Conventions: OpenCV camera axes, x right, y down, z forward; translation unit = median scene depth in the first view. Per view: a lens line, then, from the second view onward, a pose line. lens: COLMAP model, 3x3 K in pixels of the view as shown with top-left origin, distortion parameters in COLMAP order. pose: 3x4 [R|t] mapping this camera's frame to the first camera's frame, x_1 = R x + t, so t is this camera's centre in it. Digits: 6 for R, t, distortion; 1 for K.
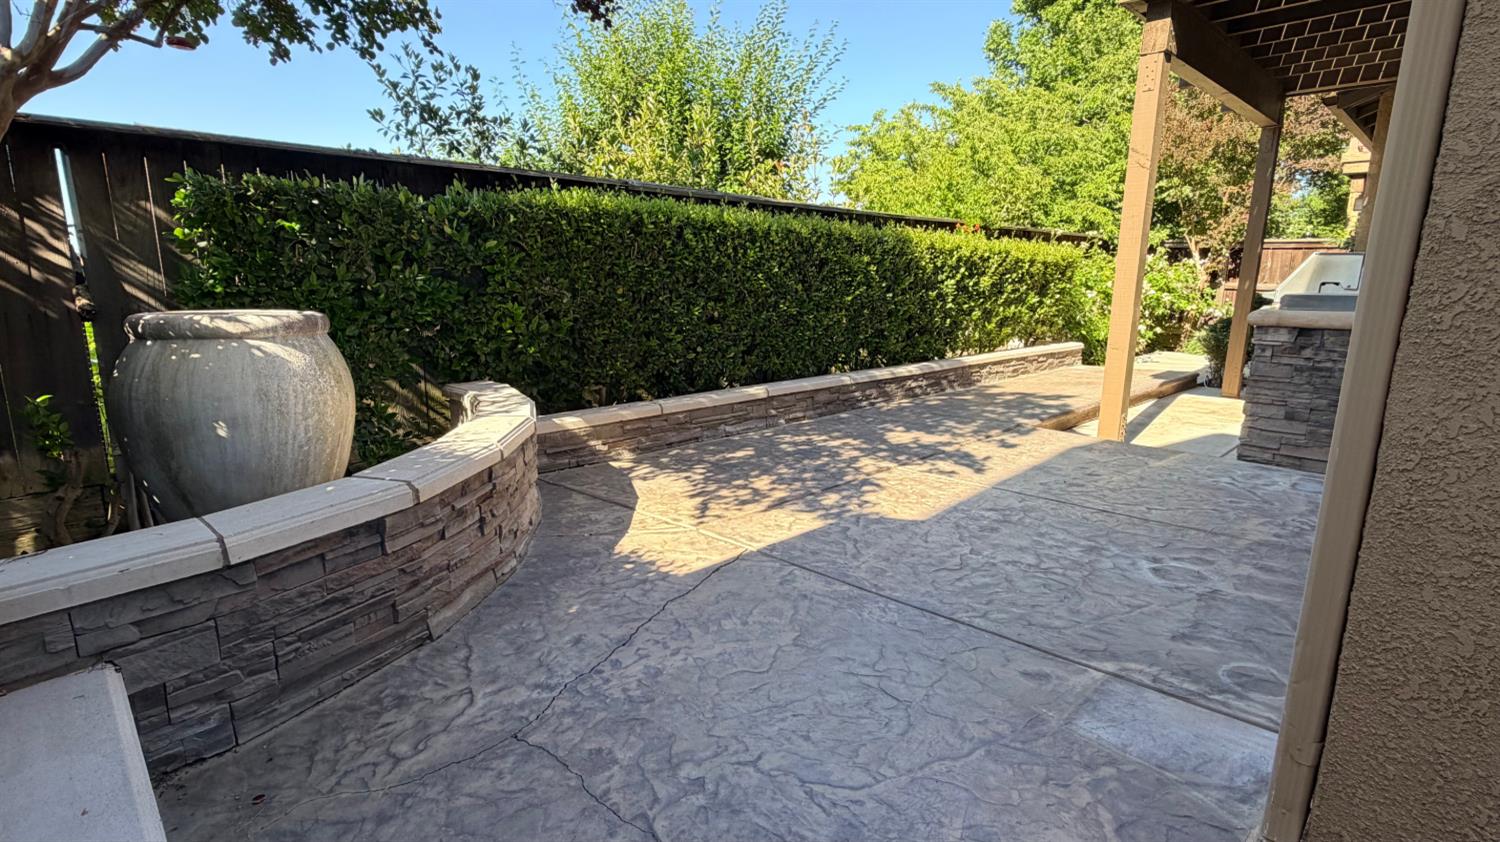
lens RADIAL K [[716.2, 0, 750.0], [0, 716.2, 421.0], [0, 0, 1]] dist [0.014279, -0.009616]
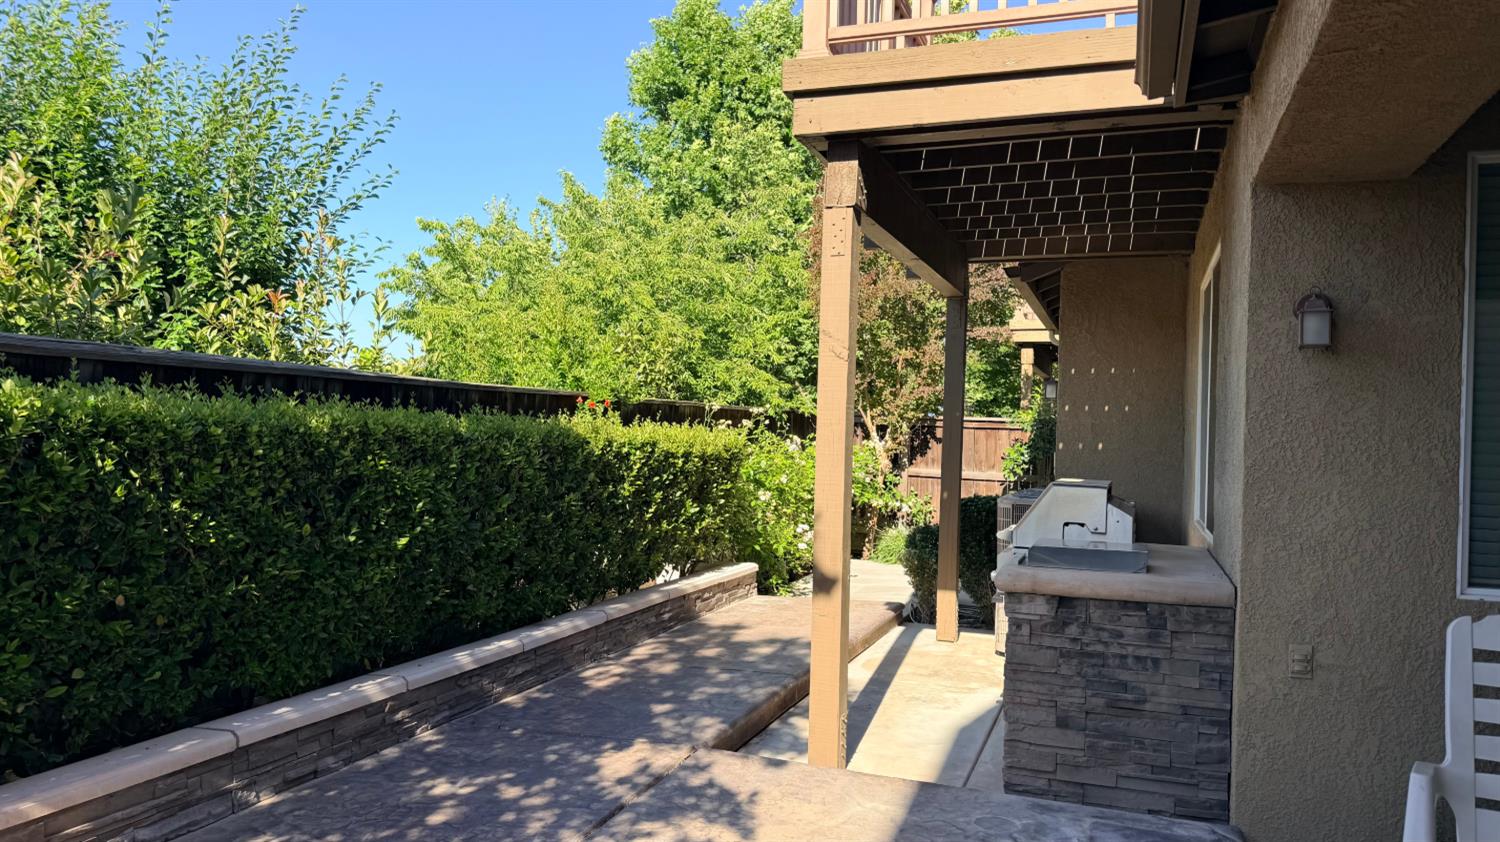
lens RADIAL K [[1028.5, 0, 750.0], [0, 1028.5, 421.0], [0, 0, 1]] dist [0.082338, -0.121315]
pose [[0.899585, 0.015998, 0.436452, 0.021123], [0.069849, 0.981196, -0.179934, -0.083258], [-0.431123, 0.192351, 0.881552, 0.116627]]
